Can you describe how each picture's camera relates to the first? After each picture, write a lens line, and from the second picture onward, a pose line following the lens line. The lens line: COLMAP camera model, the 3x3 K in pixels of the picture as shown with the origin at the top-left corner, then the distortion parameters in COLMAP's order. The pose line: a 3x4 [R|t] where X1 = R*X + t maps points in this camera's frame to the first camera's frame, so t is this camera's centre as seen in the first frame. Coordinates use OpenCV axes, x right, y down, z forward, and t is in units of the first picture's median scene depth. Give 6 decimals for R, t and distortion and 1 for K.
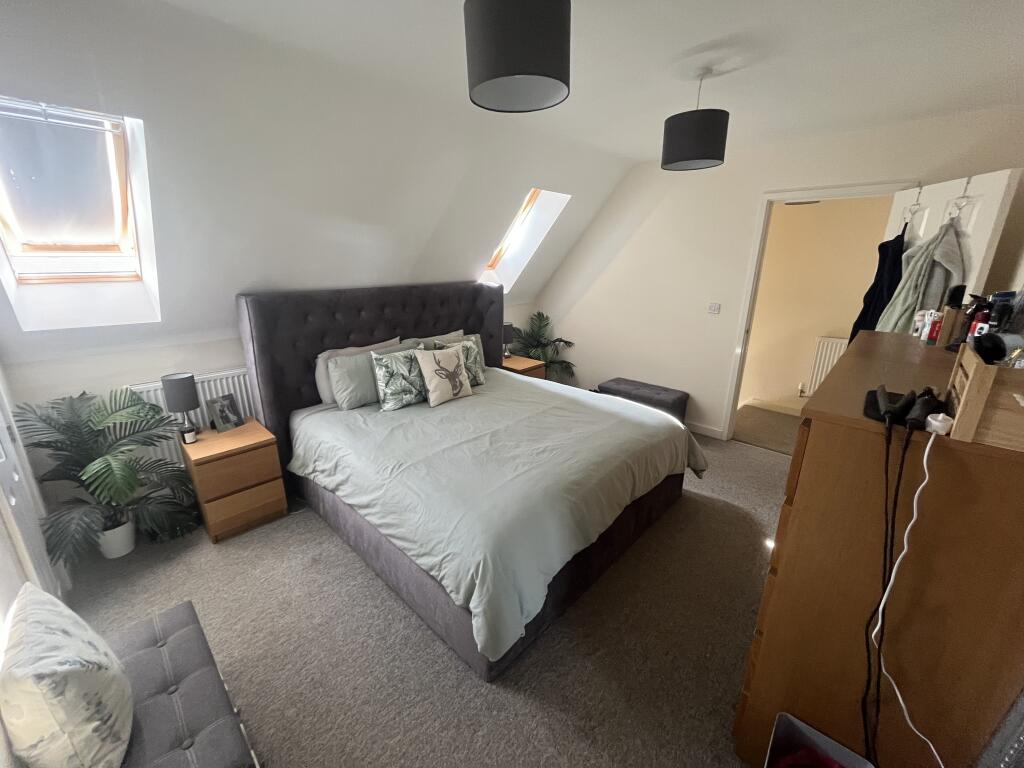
lens RADIAL K [[418.5, 0, 513.1], [0, 418.5, 383.3], [0, 0, 1]] dist [0.000684, -0.000120]
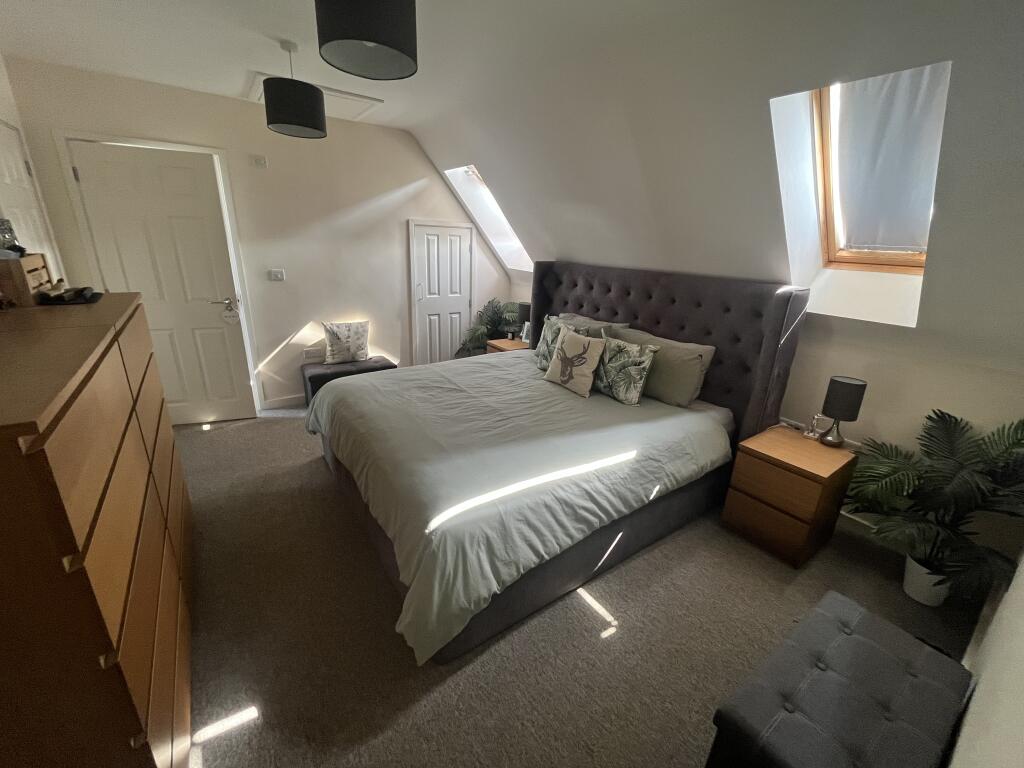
lens RADIAL K [[418.5, 0, 513.1], [0, 418.5, 383.3], [0, 0, 1]] dist [0.000684, -0.000120]
pose [[-0.186964, 0.311560, -0.931652, 0.788451], [-0.330091, 0.873308, 0.358292, -0.279787], [0.925248, 0.374518, -0.060434, 0.982487]]
